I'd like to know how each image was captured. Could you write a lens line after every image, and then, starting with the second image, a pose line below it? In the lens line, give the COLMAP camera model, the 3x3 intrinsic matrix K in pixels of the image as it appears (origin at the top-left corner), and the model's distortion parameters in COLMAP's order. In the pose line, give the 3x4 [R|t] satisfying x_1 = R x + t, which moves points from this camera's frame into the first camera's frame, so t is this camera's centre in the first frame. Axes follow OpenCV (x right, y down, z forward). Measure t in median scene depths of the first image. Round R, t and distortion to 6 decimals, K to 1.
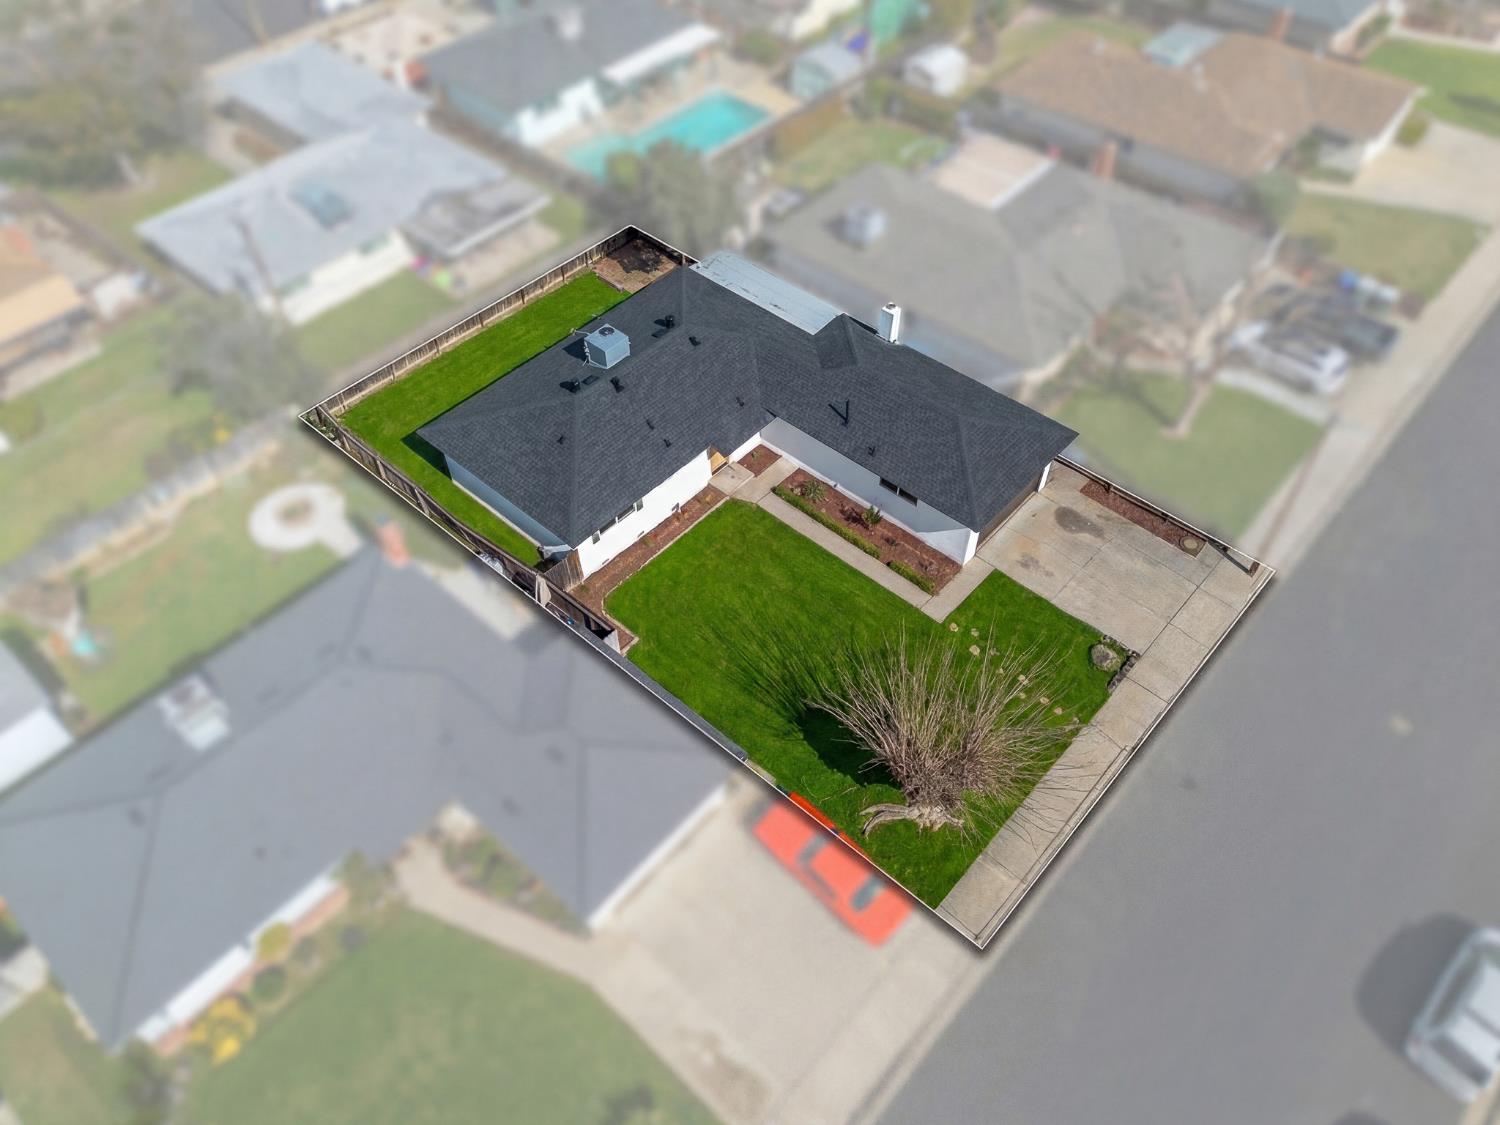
lens RADIAL K [[1068.7, 0, 746.9], [0, 1068.7, 552.1], [0, 0, 1]] dist [0.033371, -0.002847]
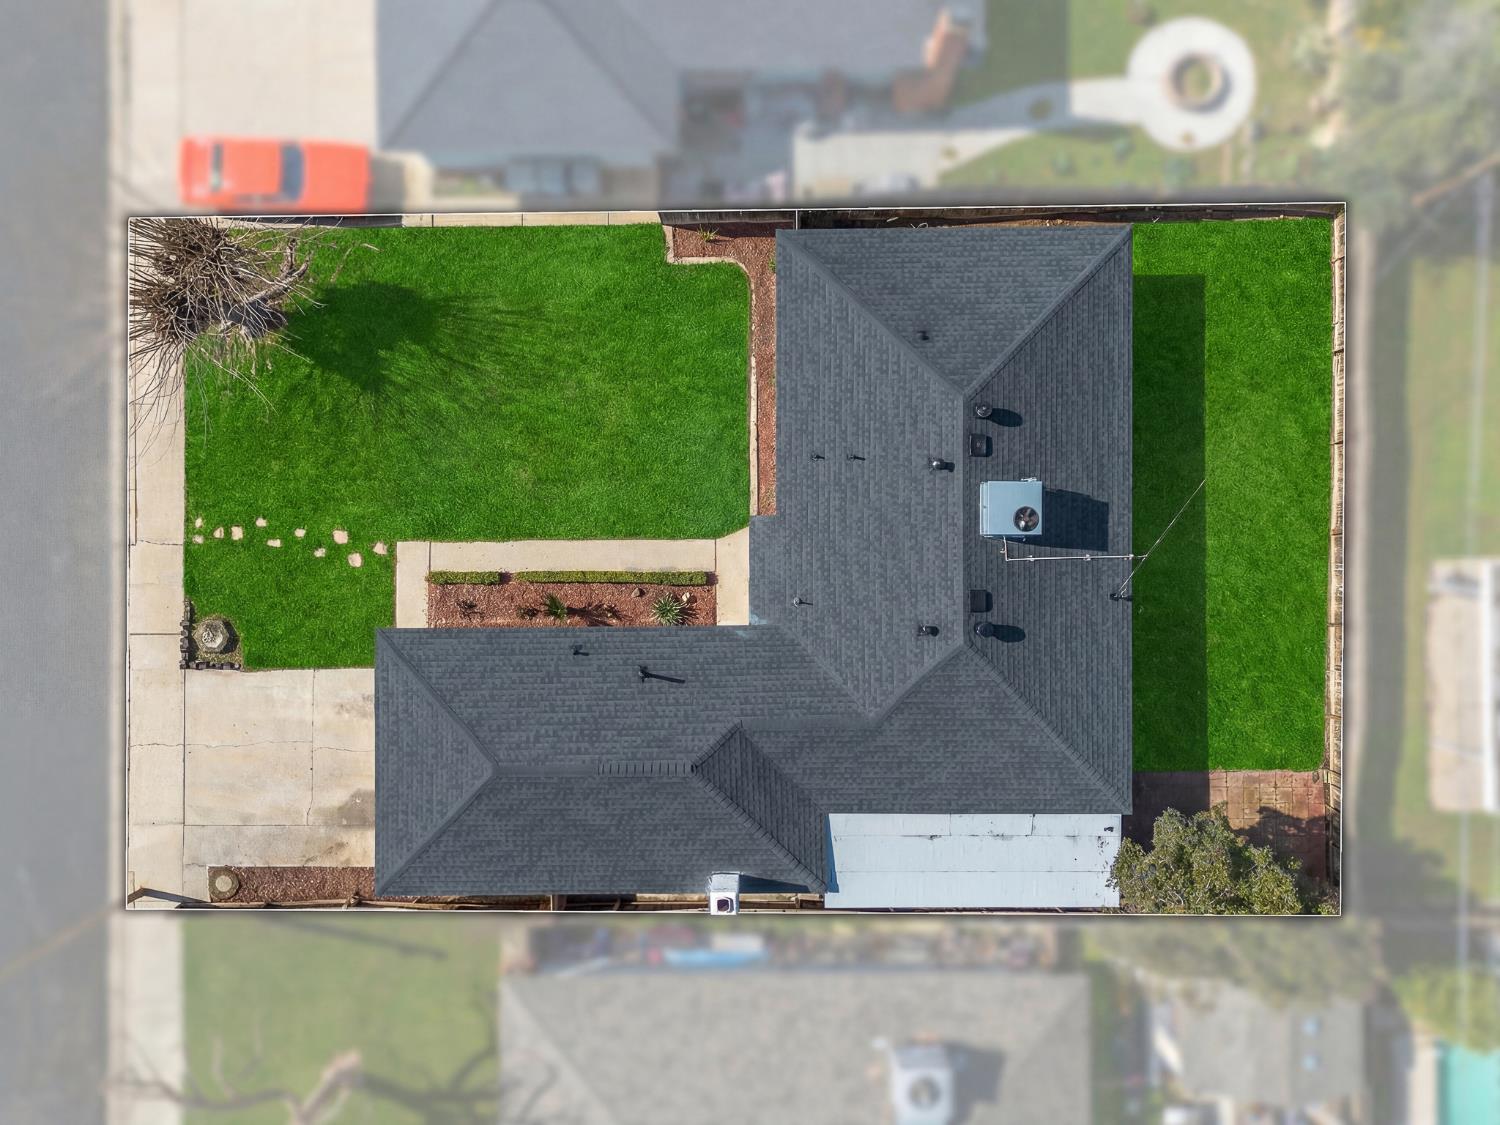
lens RADIAL K [[1068.7, 0, 746.9], [0, 1068.7, 552.1], [0, 0, 1]] dist [0.033371, -0.002847]
pose [[-0.742250, 0.669857, 0.018874, -0.014539], [-0.496766, -0.568920, 0.655403, -0.498523], [0.449764, 0.477097, 0.755043, 0.464226]]
